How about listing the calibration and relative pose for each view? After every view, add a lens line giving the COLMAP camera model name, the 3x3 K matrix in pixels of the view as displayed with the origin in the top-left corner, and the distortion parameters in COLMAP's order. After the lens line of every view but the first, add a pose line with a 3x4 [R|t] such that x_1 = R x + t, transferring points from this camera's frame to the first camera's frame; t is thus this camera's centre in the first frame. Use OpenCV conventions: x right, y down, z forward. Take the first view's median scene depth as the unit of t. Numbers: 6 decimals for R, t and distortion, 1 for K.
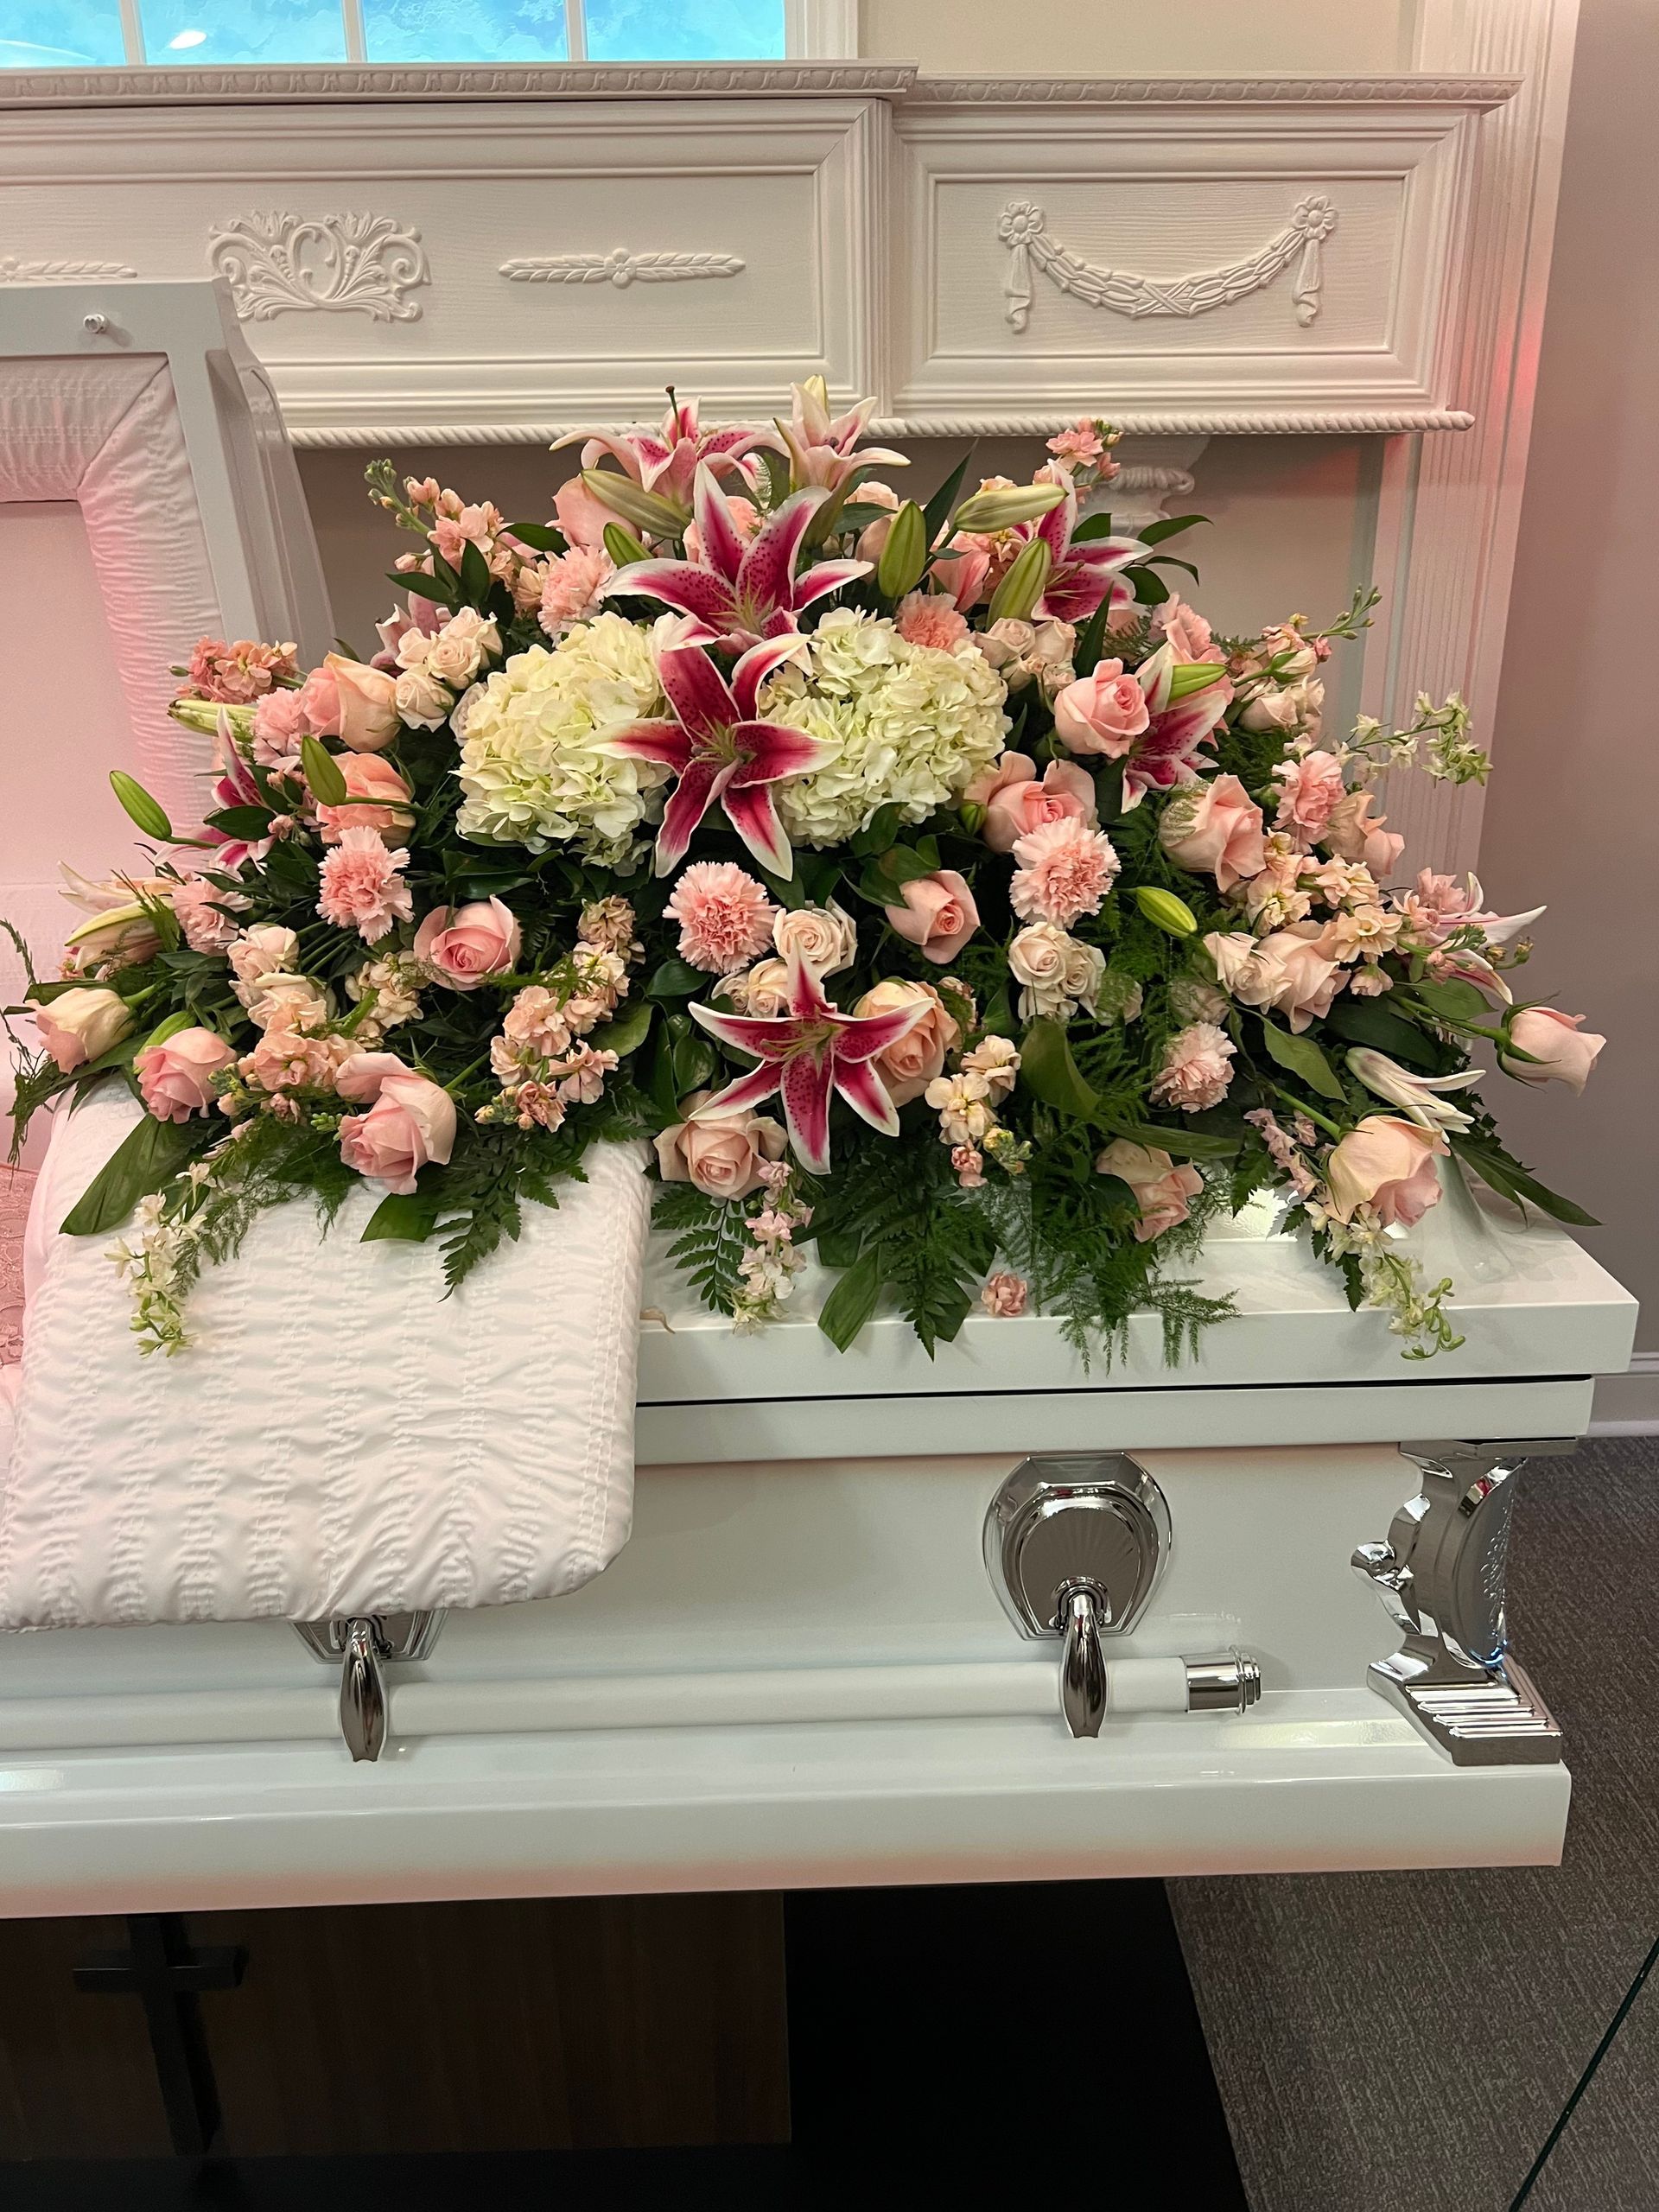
lens RADIAL K [[1648.6, 0, 820.8], [0, 1648.6, 1097.7], [0, 0, 1]] dist [0.010644, -0.019893]
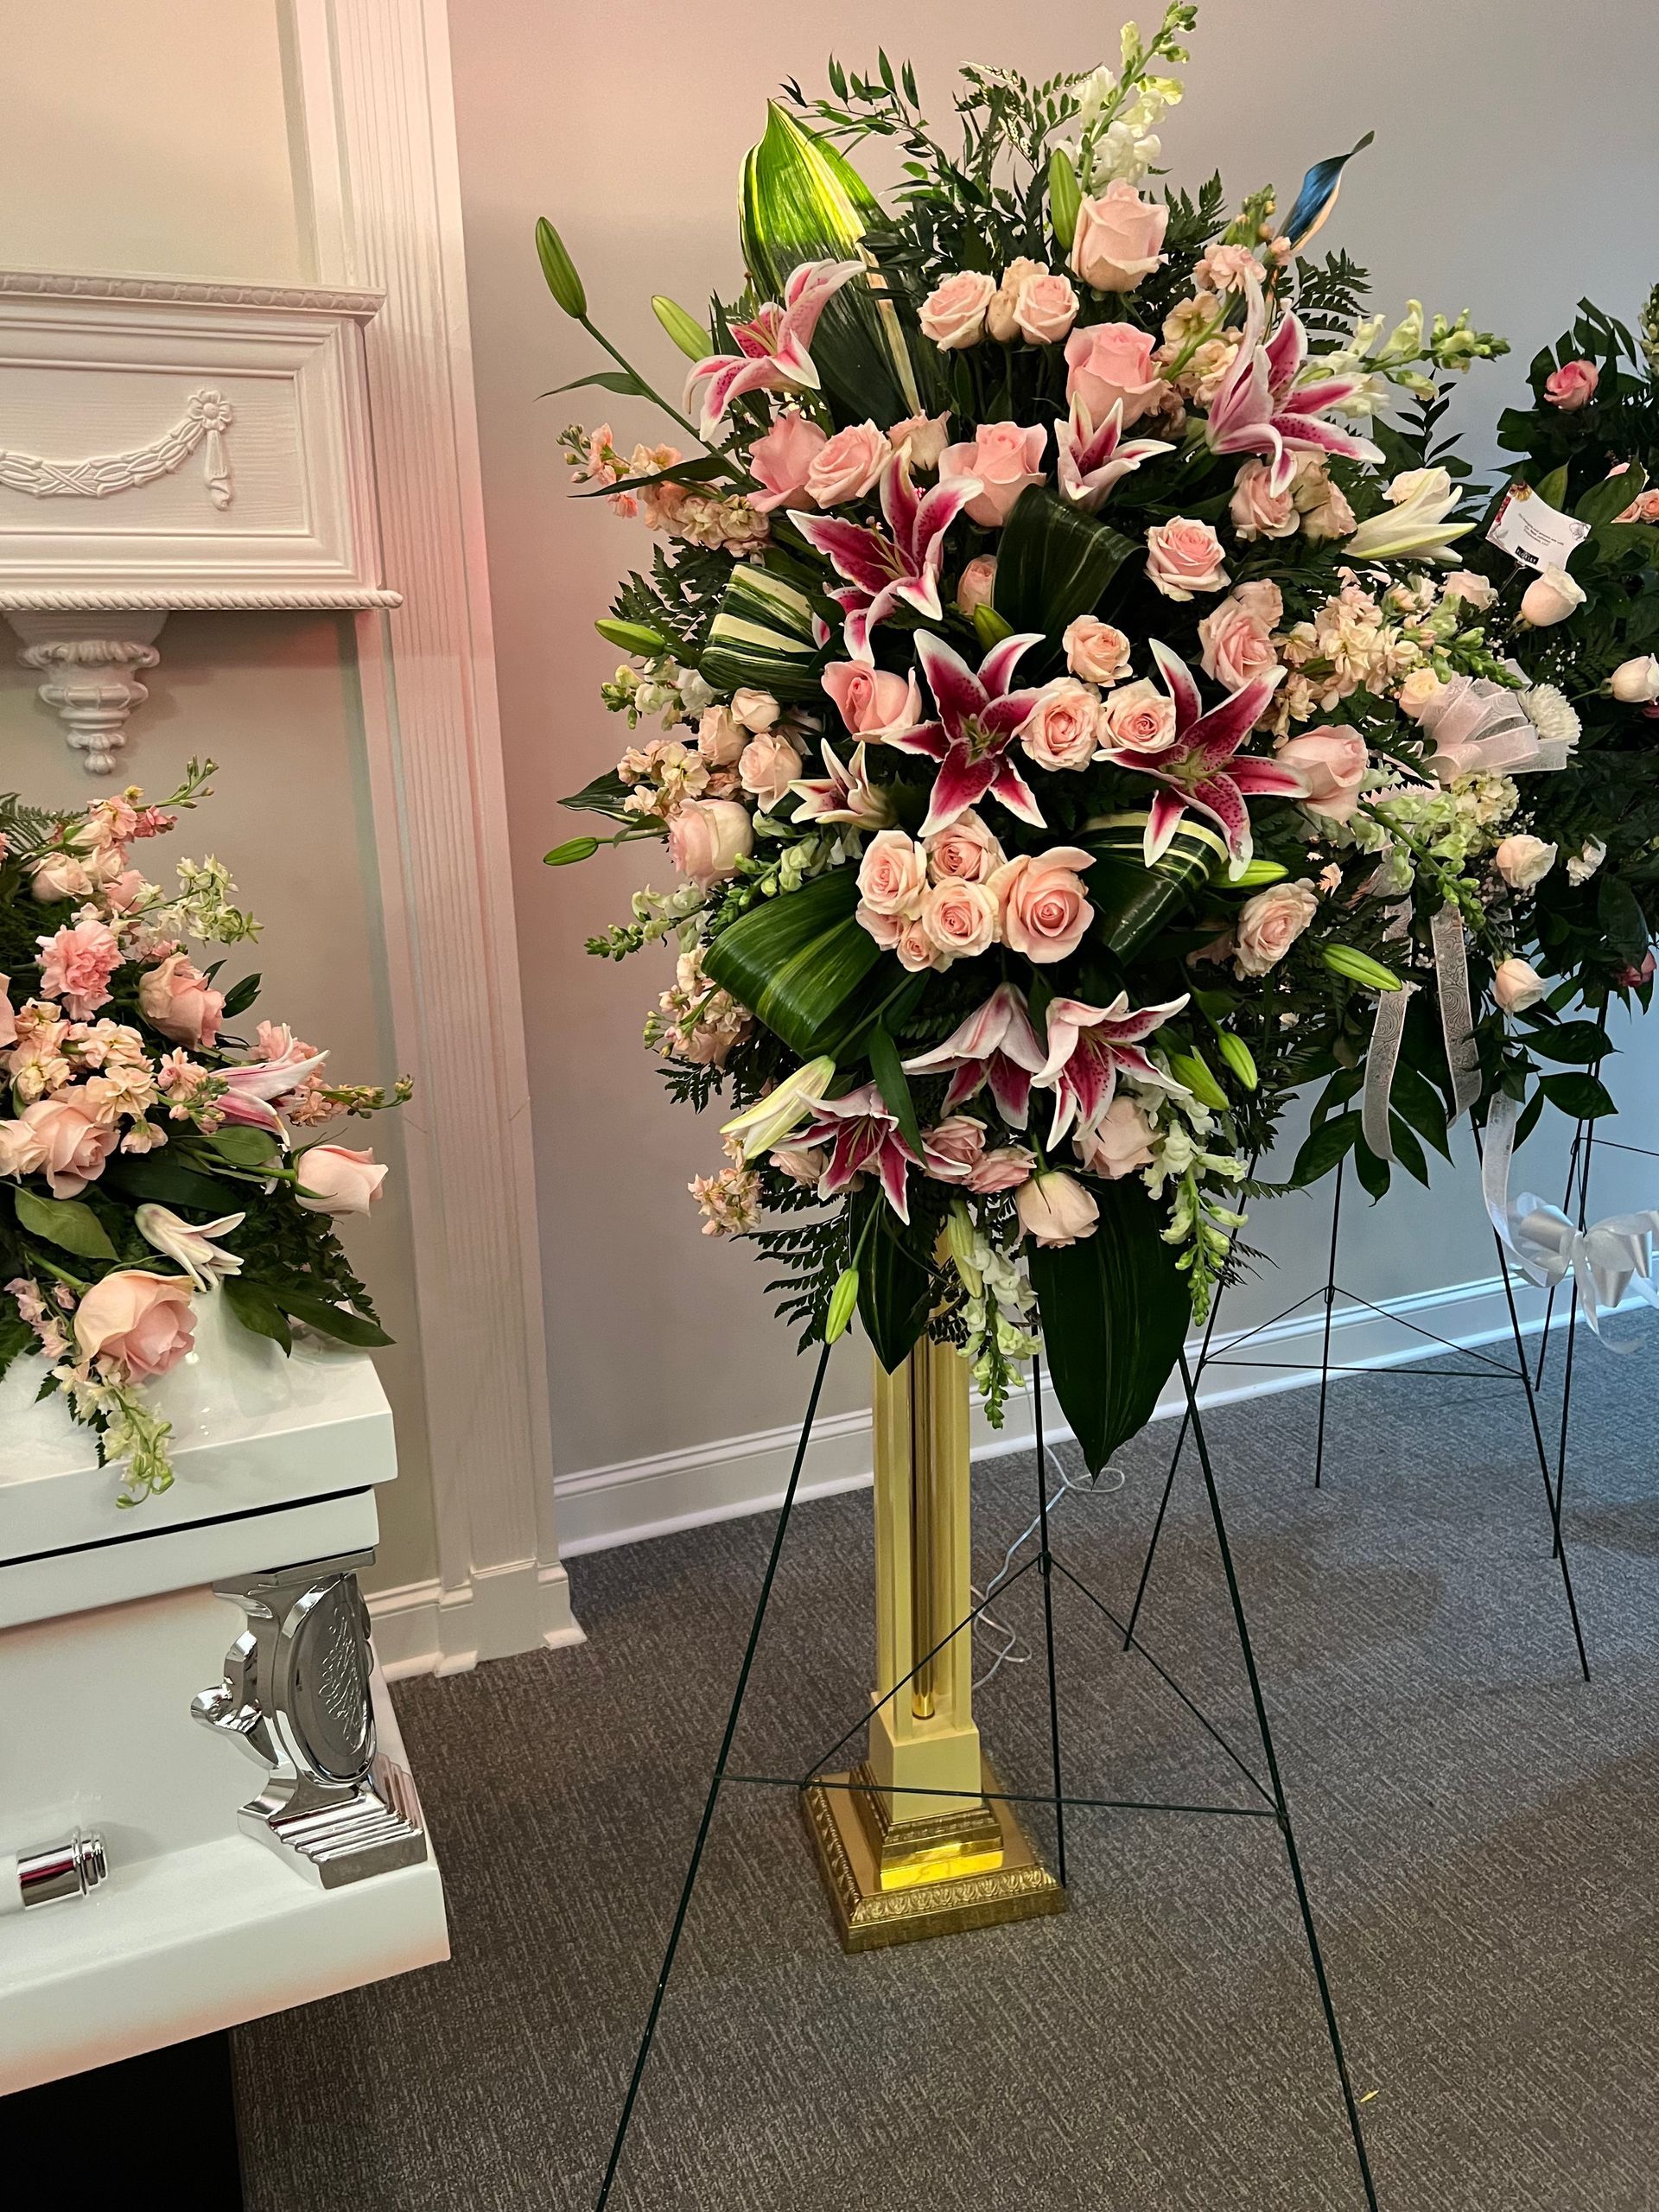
lens RADIAL K [[1648.6, 0, 827.2], [0, 1648.6, 1117.1], [0, 0, 1]] dist [0.010644, -0.019893]
pose [[0.929180, -0.102076, 0.355253, 0.255346], [0.128421, 0.990391, -0.051317, 0.016424], [-0.346601, 0.093304, 0.933361, -0.075525]]
